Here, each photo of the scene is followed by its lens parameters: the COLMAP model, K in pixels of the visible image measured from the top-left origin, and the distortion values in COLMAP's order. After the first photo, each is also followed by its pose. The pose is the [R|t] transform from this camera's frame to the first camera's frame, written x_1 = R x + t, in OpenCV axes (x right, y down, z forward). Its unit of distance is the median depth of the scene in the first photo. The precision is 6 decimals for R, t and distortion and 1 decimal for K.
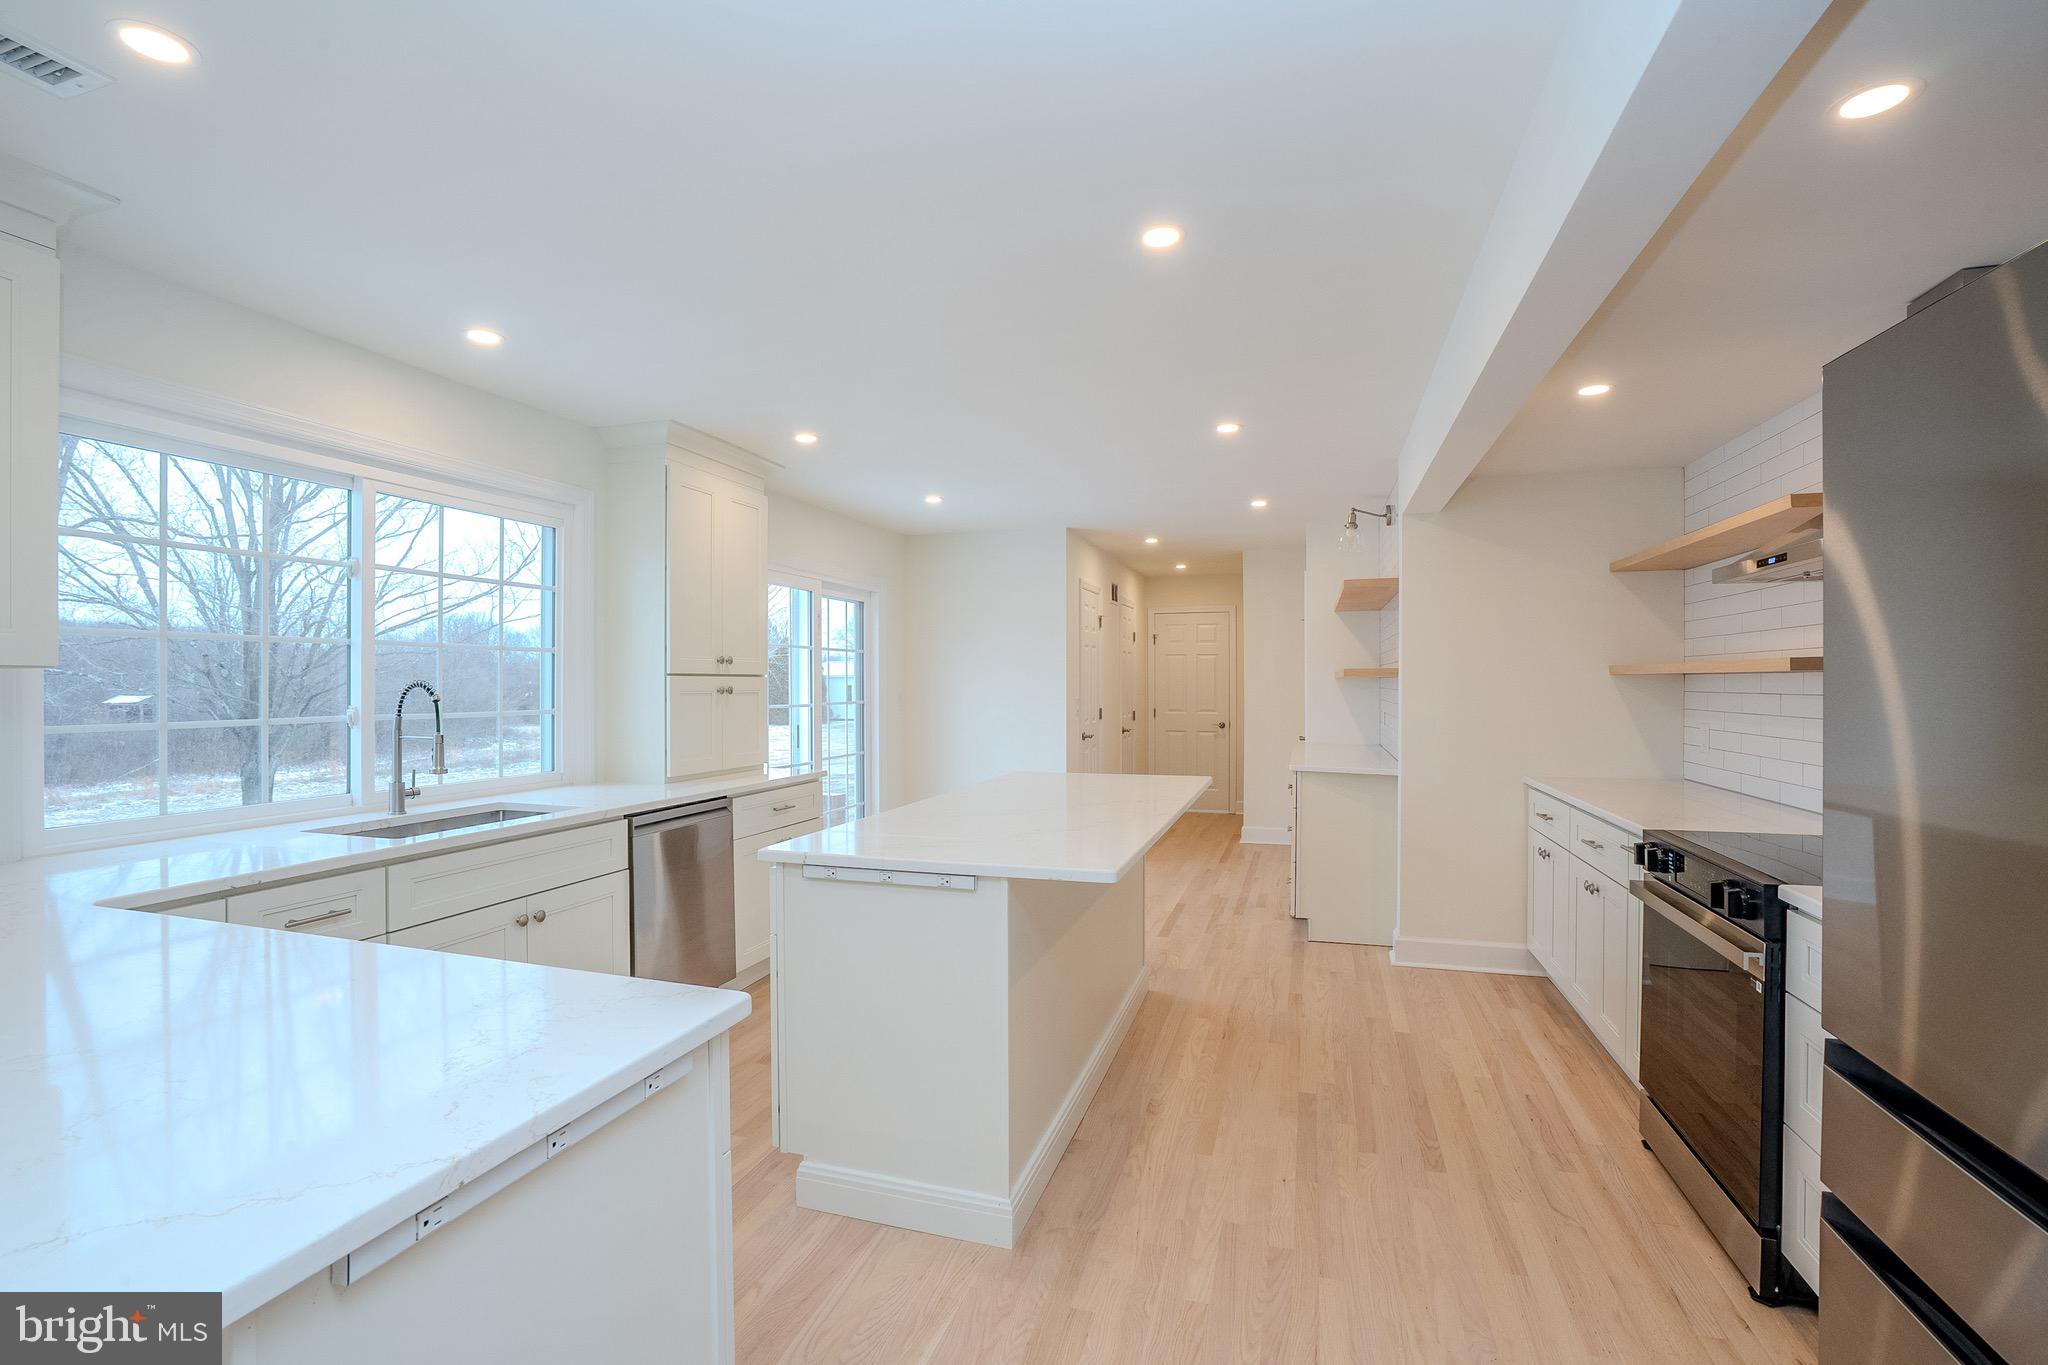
lens RADIAL K [[929.6, 0, 1023.4], [0, 929.6, 684.5], [0, 0, 1]] dist [-0.021597, 0.002568]
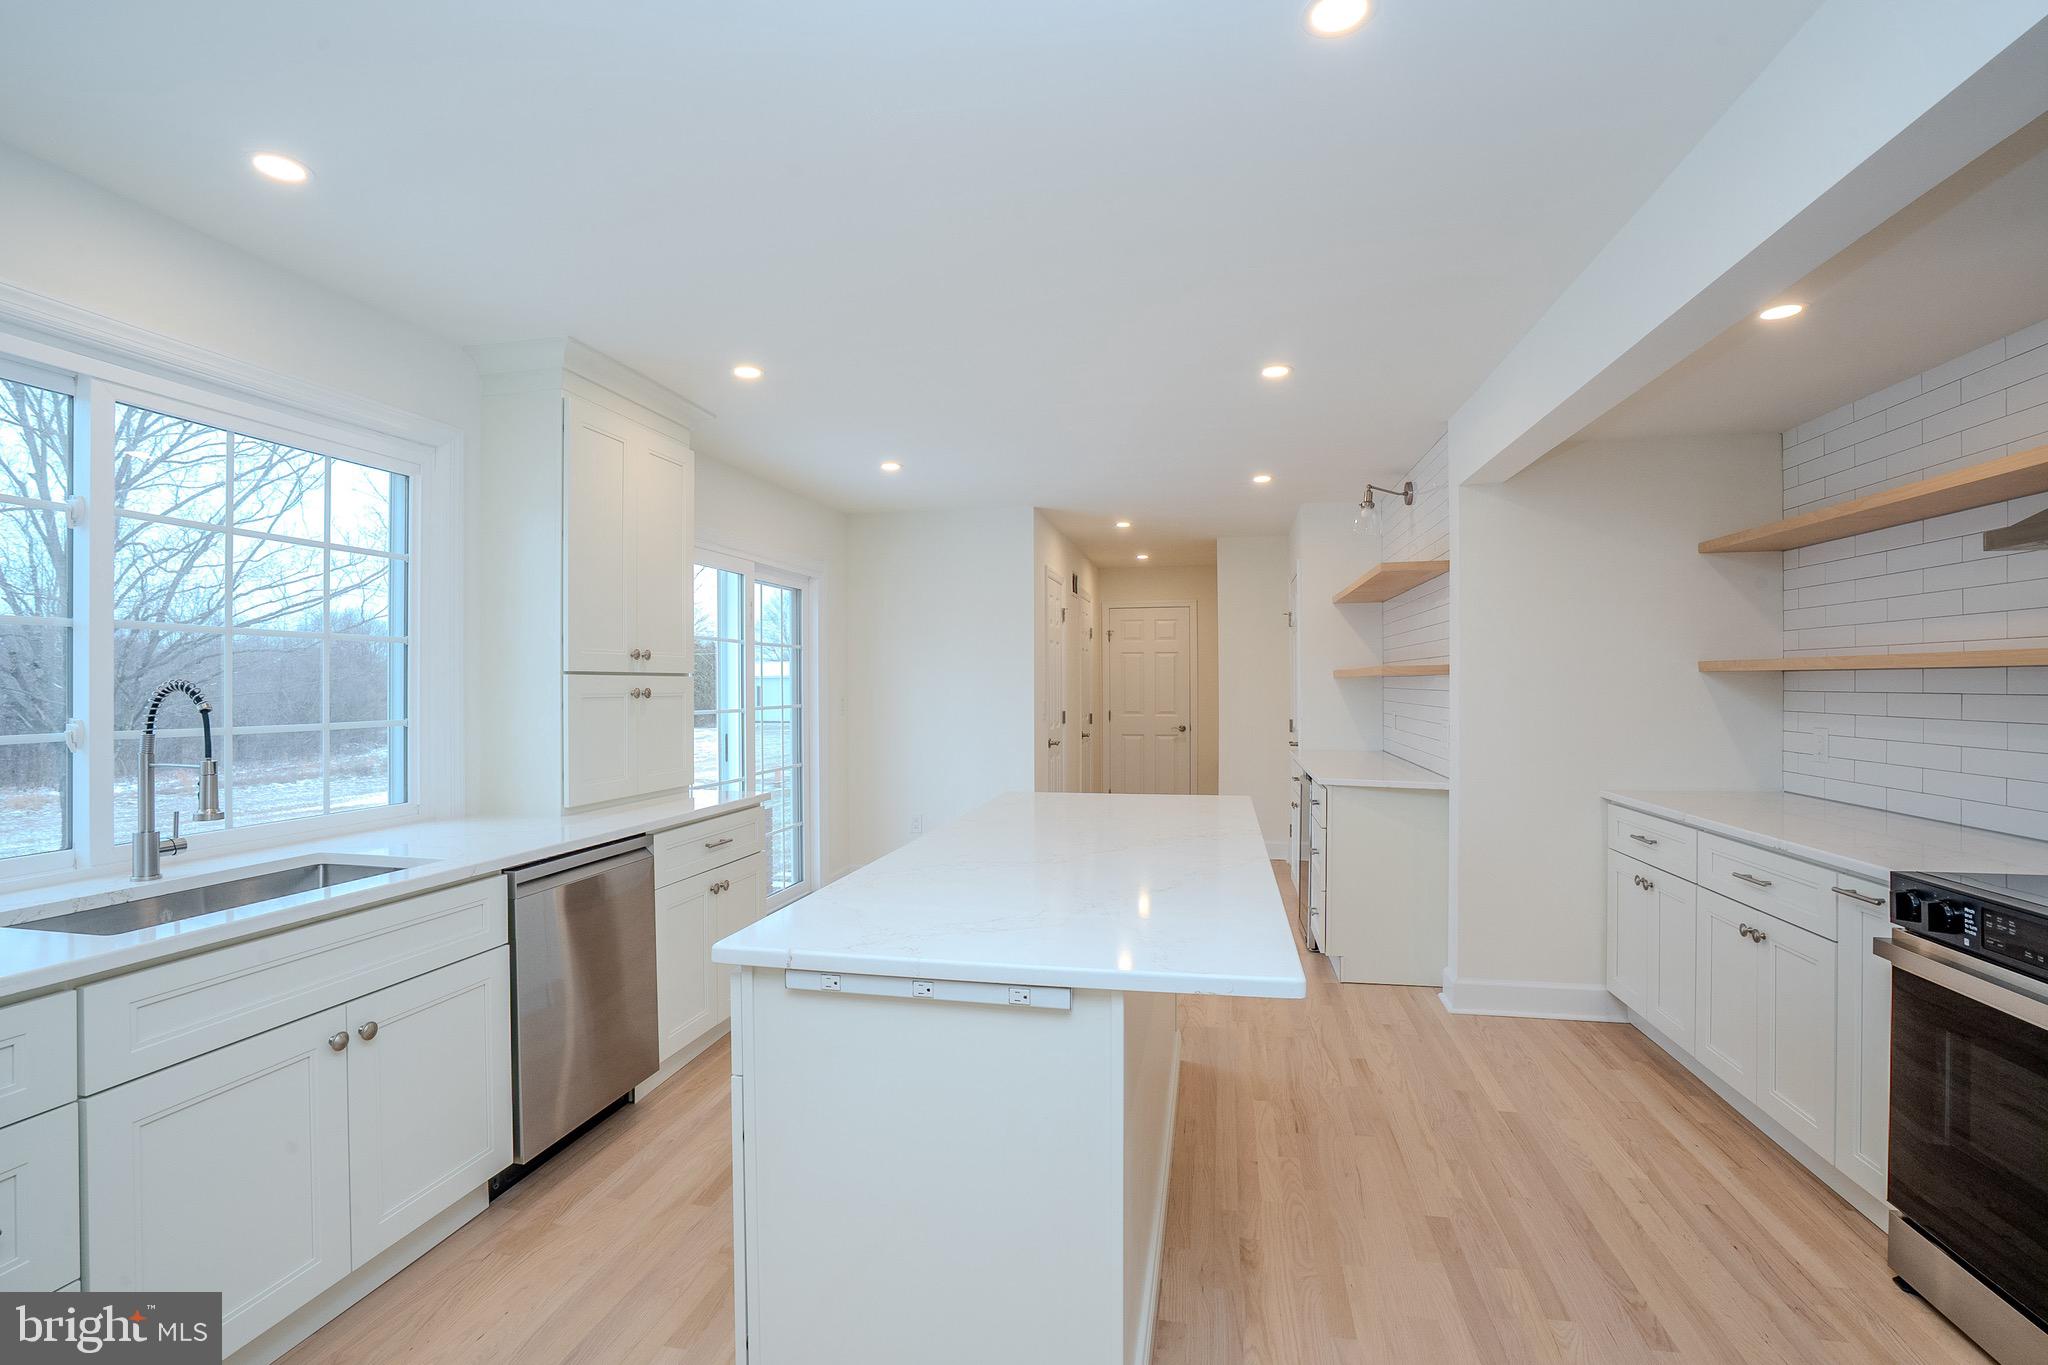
lens RADIAL K [[929.6, 0, 1022.7], [0, 929.6, 685.2], [0, 0, 1]] dist [-0.021597, 0.002568]
pose [[0.995787, -0.002264, 0.091667, -0.080179], [0.002239, 0.999997, 0.000385, 0.000122], [-0.091668, -0.000178, 0.995790, 0.212144]]
